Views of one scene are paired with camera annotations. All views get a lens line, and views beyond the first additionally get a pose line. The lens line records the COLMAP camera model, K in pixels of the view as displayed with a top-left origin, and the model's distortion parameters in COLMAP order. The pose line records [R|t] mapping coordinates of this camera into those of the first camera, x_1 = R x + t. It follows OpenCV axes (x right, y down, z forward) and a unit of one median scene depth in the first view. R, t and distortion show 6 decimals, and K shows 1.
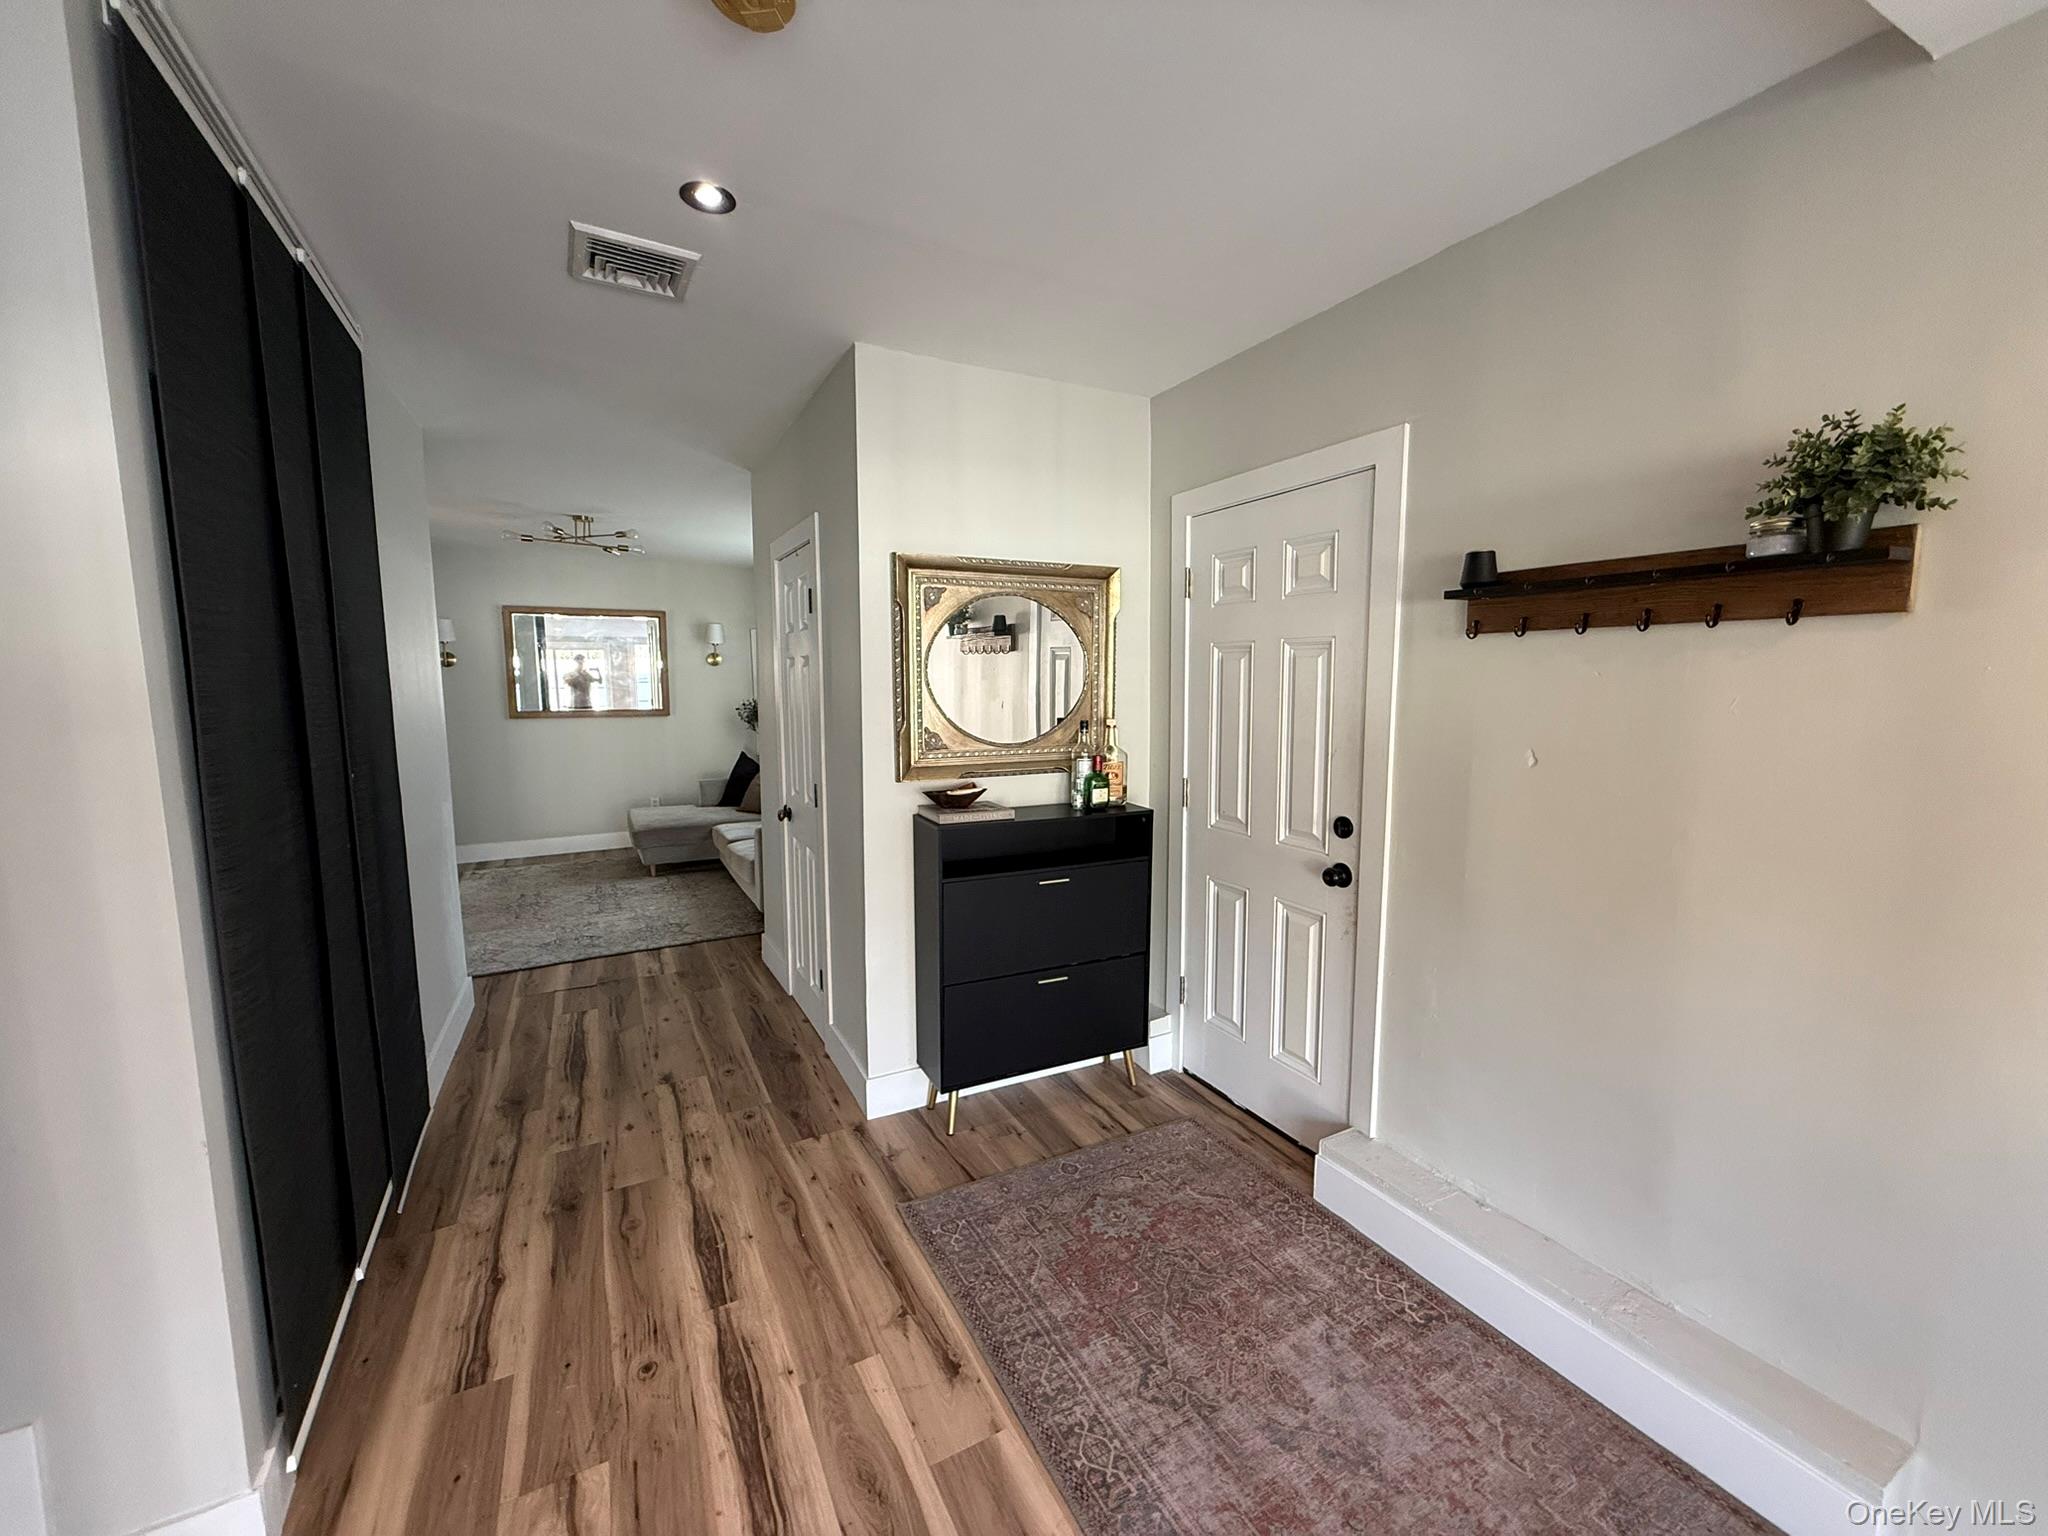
lens RADIAL K [[817.8, 0, 1033.2], [0, 817.8, 774.8], [0, 0, 1]] dist [0.002716, 0.000066]
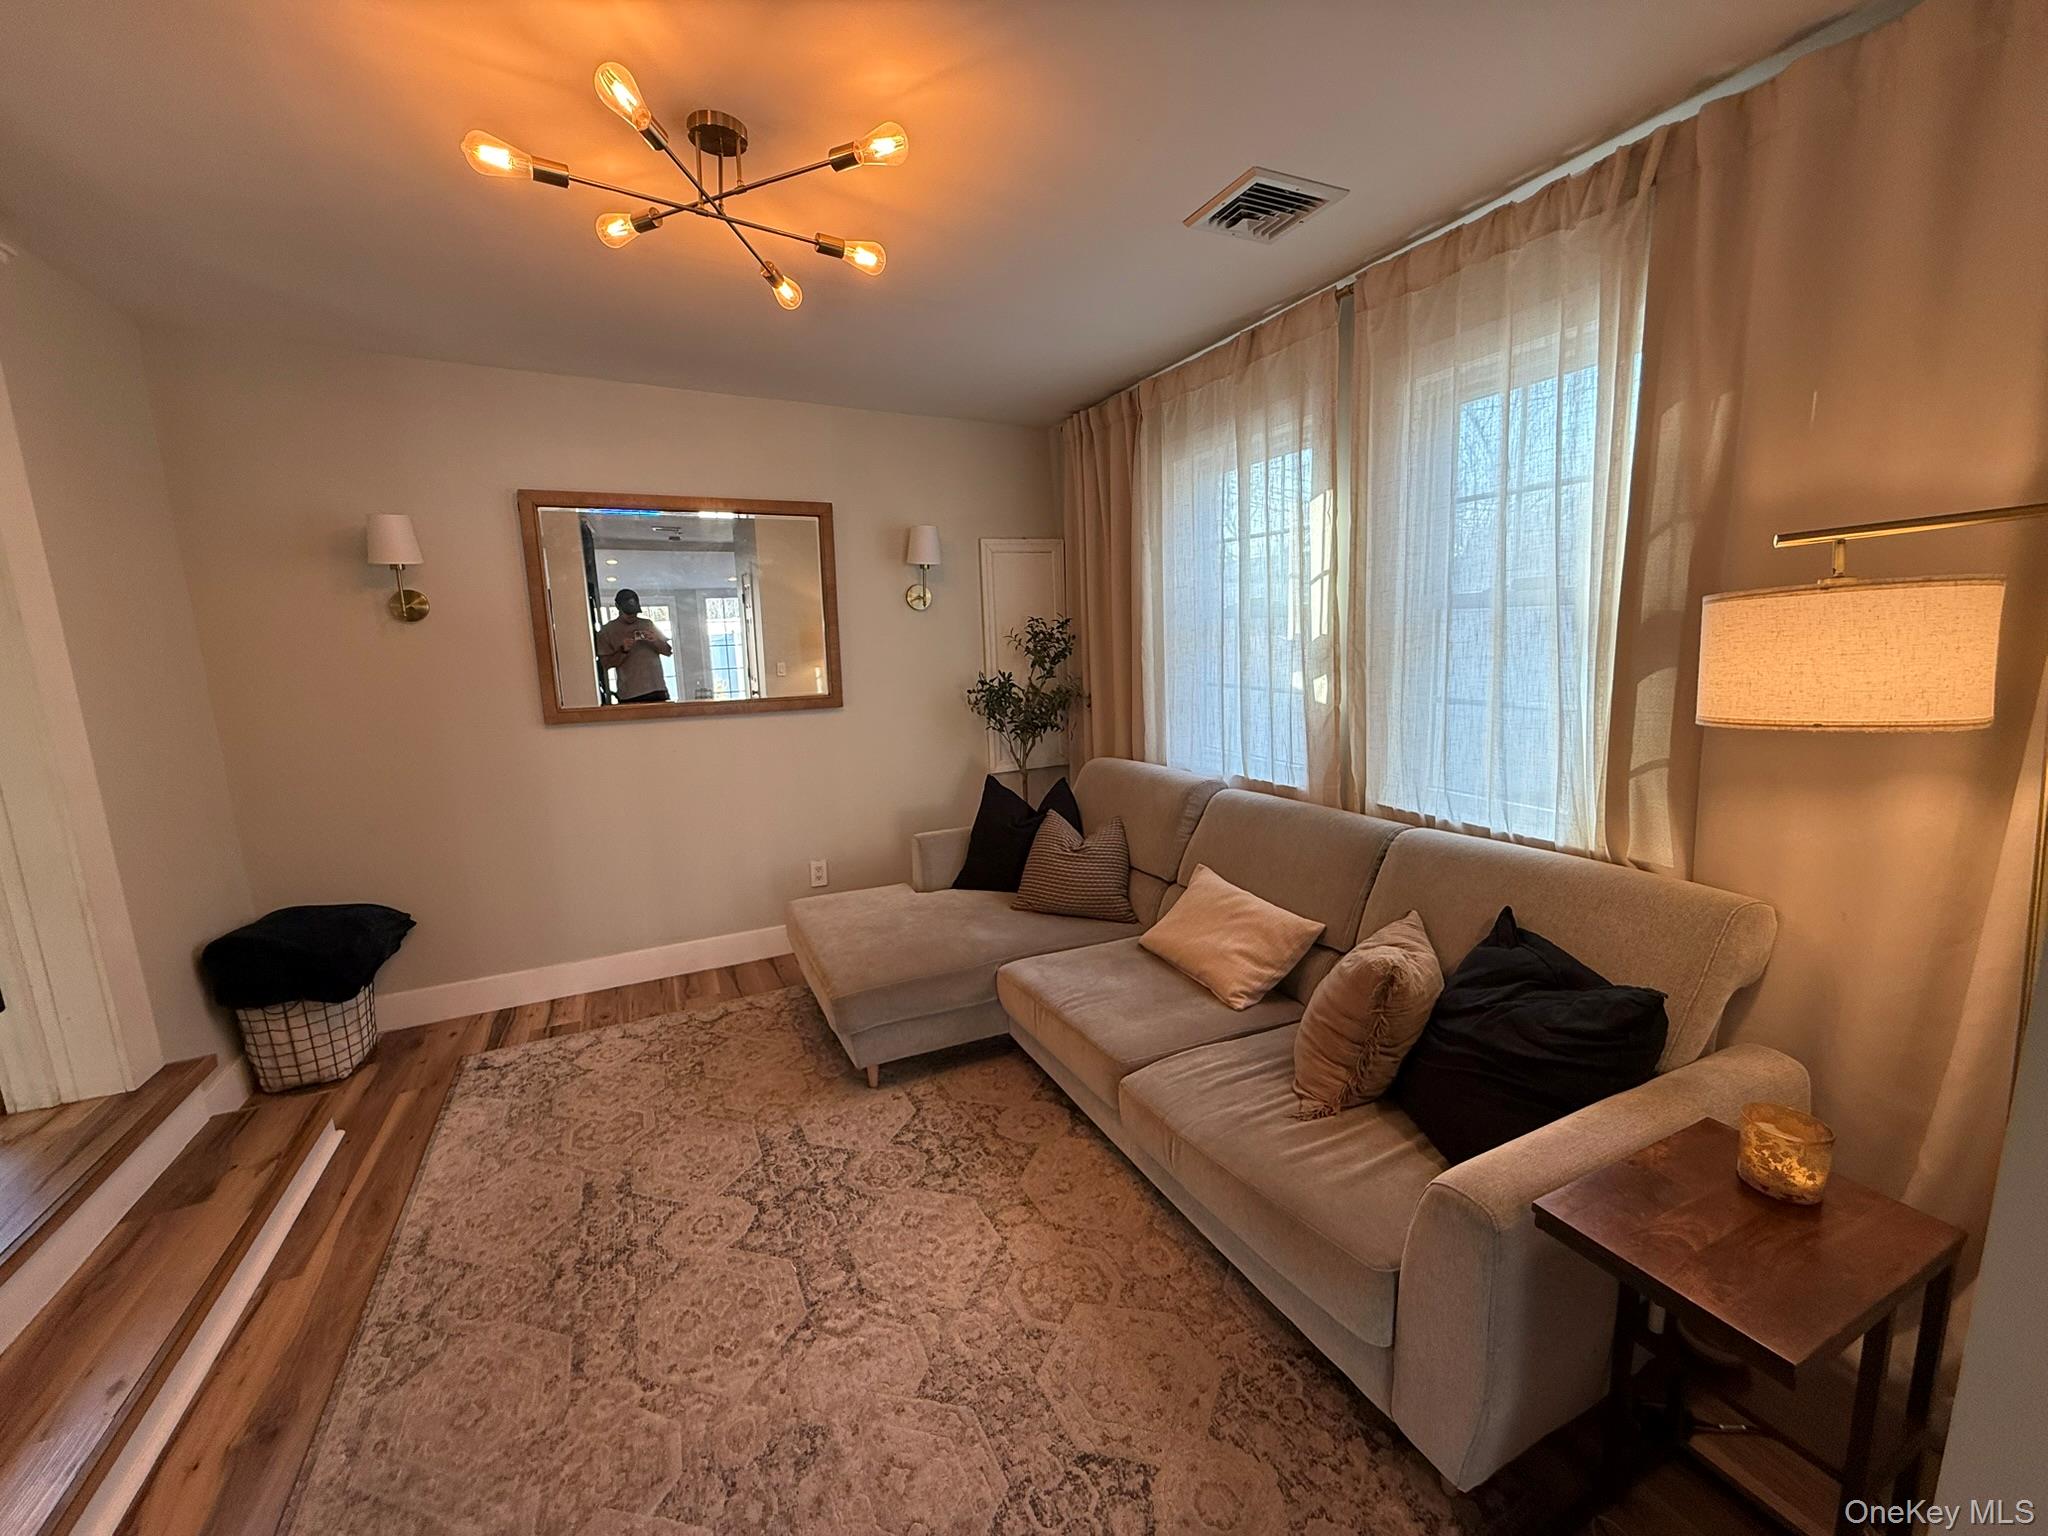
lens RADIAL K [[817.8, 0, 1017.7], [0, 817.8, 759.2], [0, 0, 1]] dist [0.002716, 0.000066]
pose [[0.998044, -0.019301, -0.059455, -0.310470], [0.021842, 0.998862, 0.042392, -0.060582], [0.058569, -0.043608, 0.997330, 0.498563]]
